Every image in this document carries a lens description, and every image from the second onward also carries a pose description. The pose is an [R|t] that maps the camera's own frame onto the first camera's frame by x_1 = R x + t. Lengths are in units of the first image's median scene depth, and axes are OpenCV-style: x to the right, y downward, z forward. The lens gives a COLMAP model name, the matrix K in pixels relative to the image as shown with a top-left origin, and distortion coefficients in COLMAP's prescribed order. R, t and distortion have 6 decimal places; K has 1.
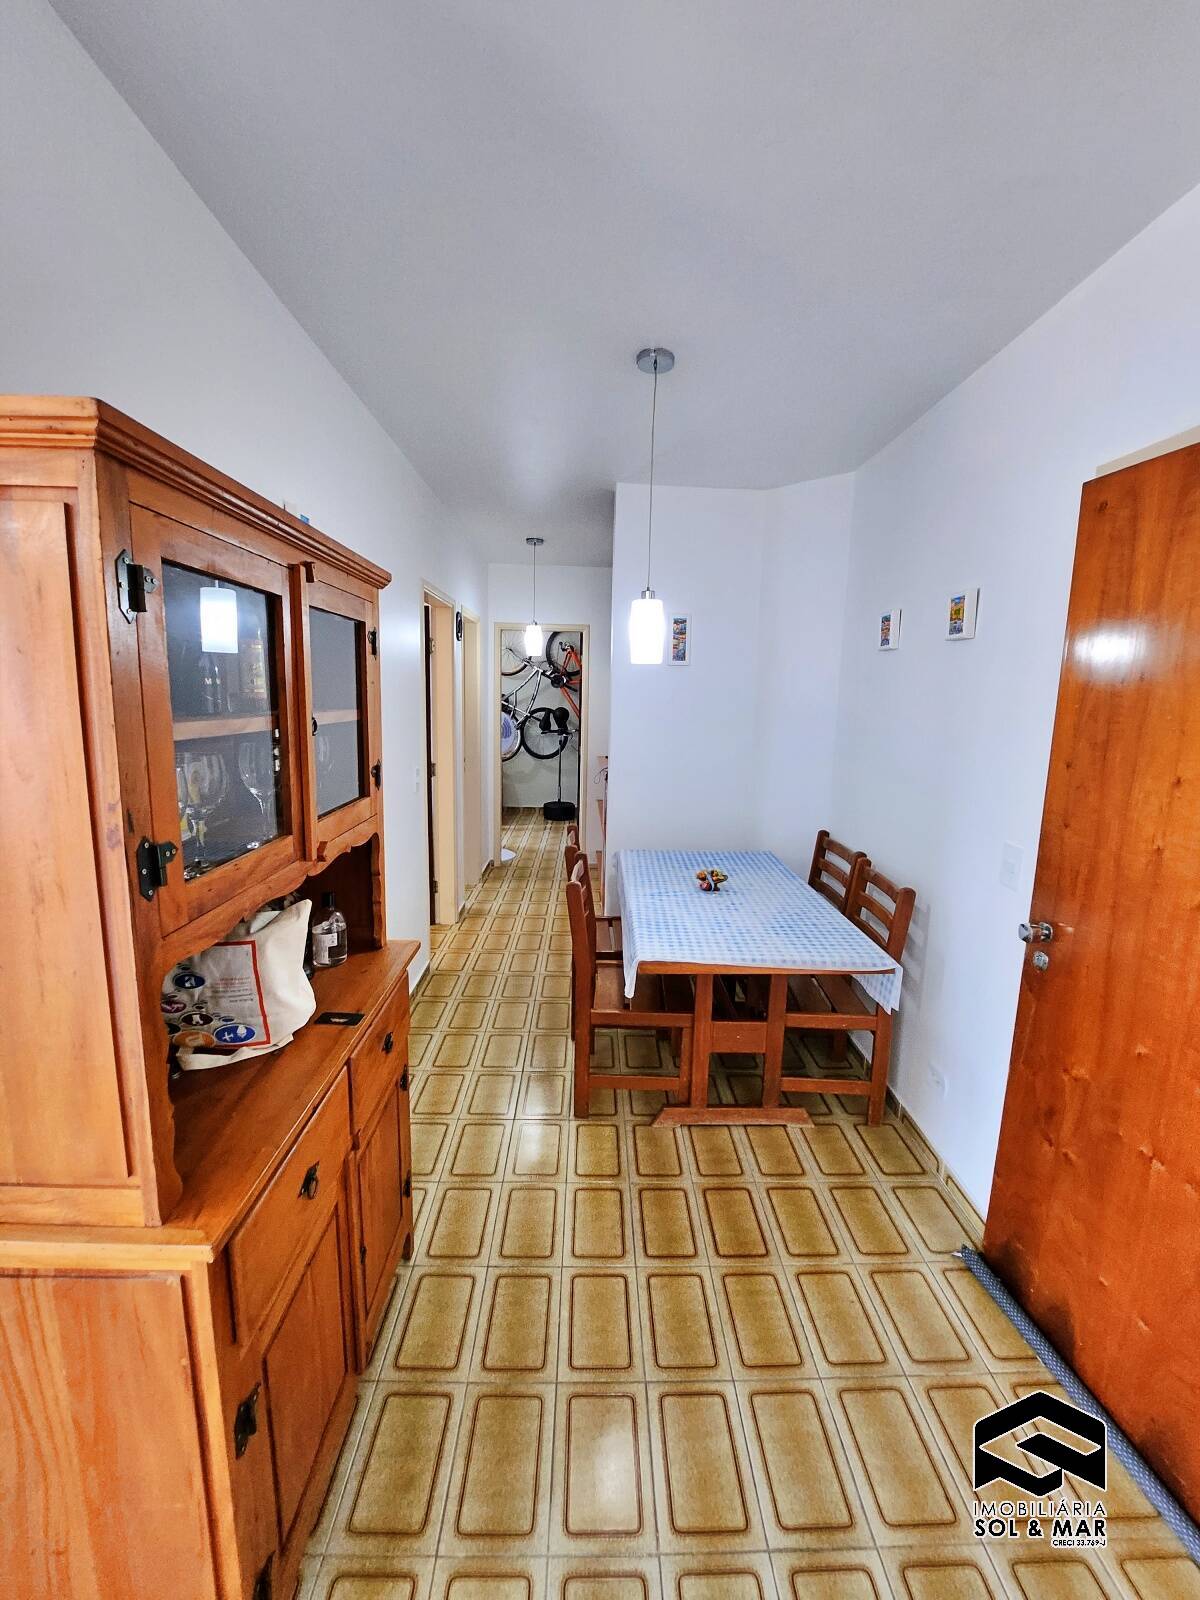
lens RADIAL K [[646.1, 0, 597.6], [0, 646.1, 793.0], [0, 0, 1]] dist [-0.024370, 0.002559]
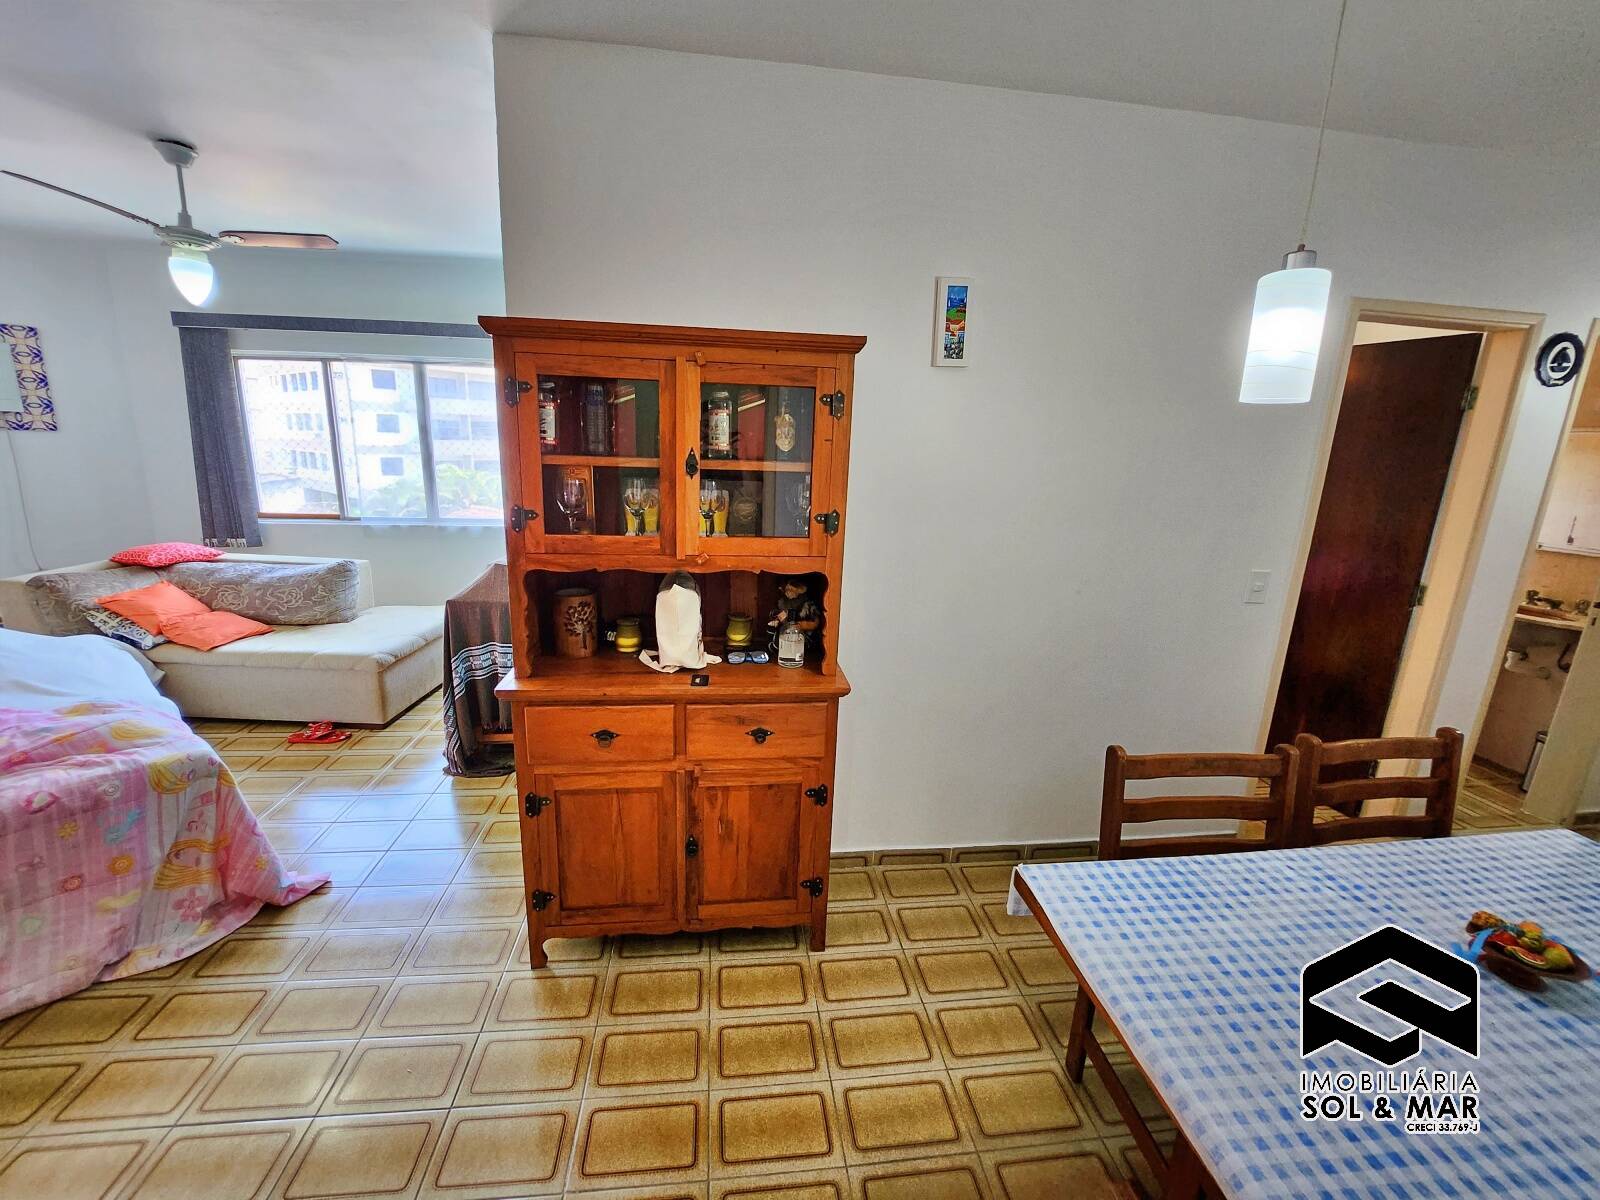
lens RADIAL K [[646.1, 0, 800.3], [0, 646.1, 594.8], [0, 0, 1]] dist [-0.024370, 0.002559]
pose [[0.094096, 0.209098, -0.973357, 0.753641], [-0.183218, 0.964633, 0.189512, -0.106865], [0.978559, 0.160505, 0.129079, 0.796563]]
